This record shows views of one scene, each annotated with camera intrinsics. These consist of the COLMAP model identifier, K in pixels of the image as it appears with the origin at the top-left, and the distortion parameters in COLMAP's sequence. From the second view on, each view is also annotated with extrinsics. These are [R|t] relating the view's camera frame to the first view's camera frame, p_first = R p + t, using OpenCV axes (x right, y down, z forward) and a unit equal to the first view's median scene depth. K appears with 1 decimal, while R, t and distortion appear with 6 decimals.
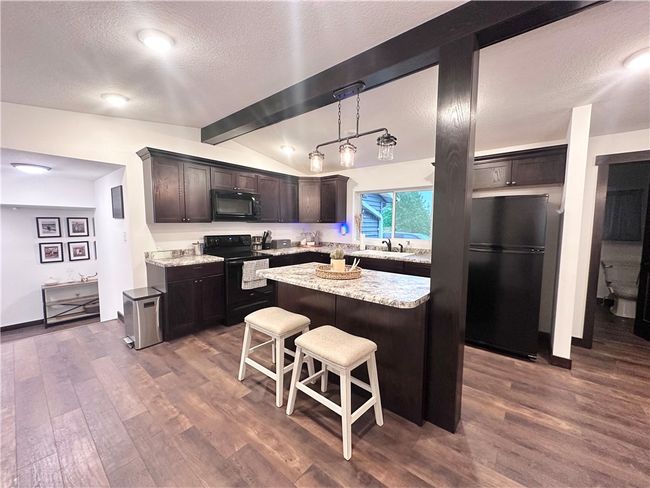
lens RADIAL K [[260.6, 0, 325.0], [0, 260.6, 244.0], [0, 0, 1]] dist [0.000474, 0.000118]
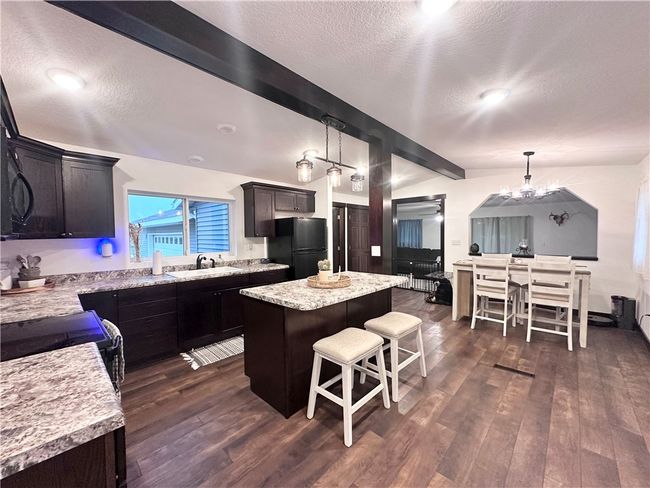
lens RADIAL K [[260.6, 0, 325.0], [0, 260.6, 244.0], [0, 0, 1]] dist [0.000474, 0.000118]
pose [[0.066676, -0.052255, 0.996405, -1.028557], [0.089040, 0.994955, 0.046220, -0.100594], [-0.993794, 0.085638, 0.070993, 0.942642]]
